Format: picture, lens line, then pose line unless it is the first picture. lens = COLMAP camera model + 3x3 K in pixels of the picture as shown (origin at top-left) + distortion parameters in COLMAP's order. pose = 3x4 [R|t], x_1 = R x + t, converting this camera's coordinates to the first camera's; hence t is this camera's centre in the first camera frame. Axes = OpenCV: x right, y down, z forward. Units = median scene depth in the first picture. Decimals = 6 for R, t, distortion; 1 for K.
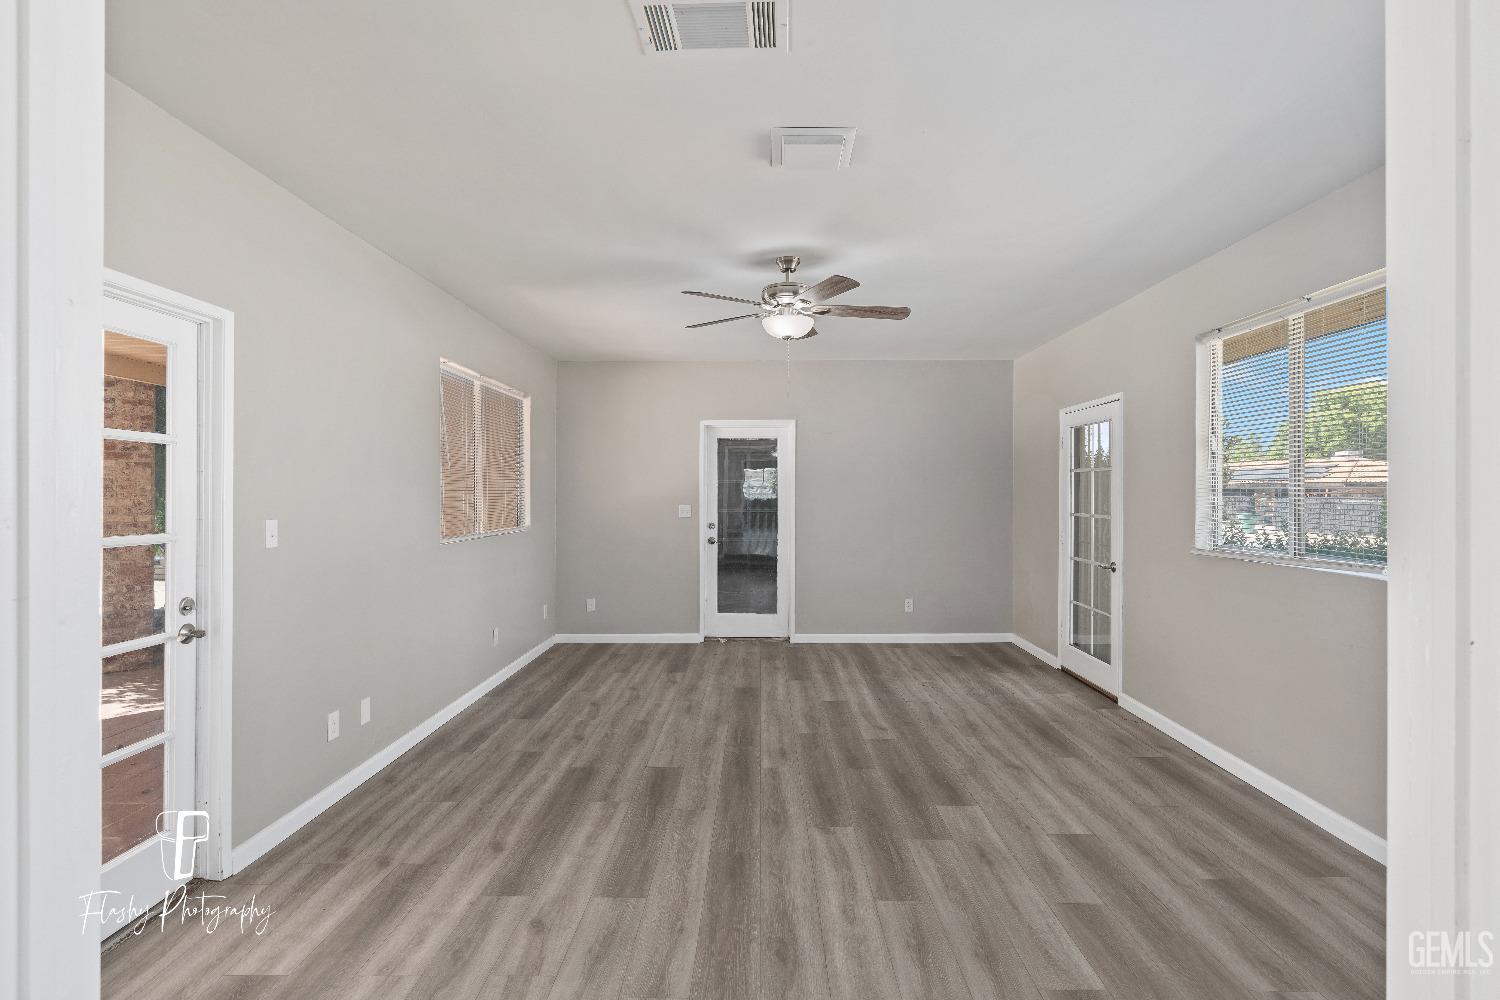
lens RADIAL K [[740.7, 0, 738.4], [0, 740.7, 495.4], [0, 0, 1]] dist [-0.001986, -0.000336]
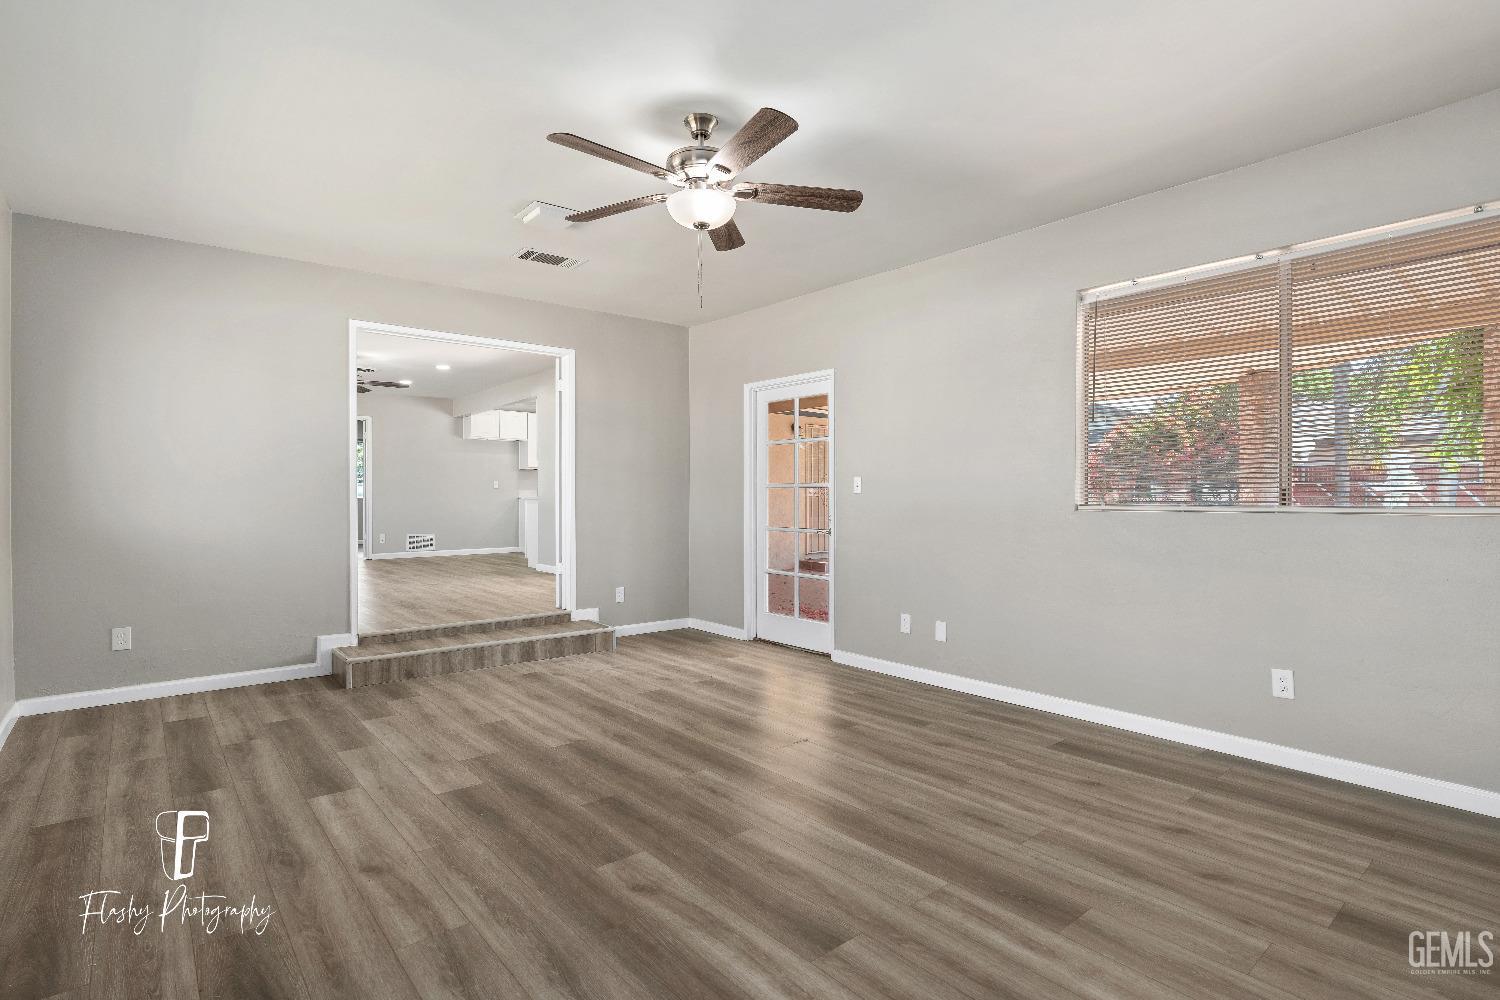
lens RADIAL K [[732.0, 0, 747.8], [0, 732.0, 496.5], [0, 0, 1]] dist [-0.002382, -0.000002]
pose [[-0.747363, -0.001070, -0.664416, 0.579835], [-0.000975, 0.999999, -0.000514, 0.066011], [0.664416, 0.000263, -0.747363, 1.759886]]
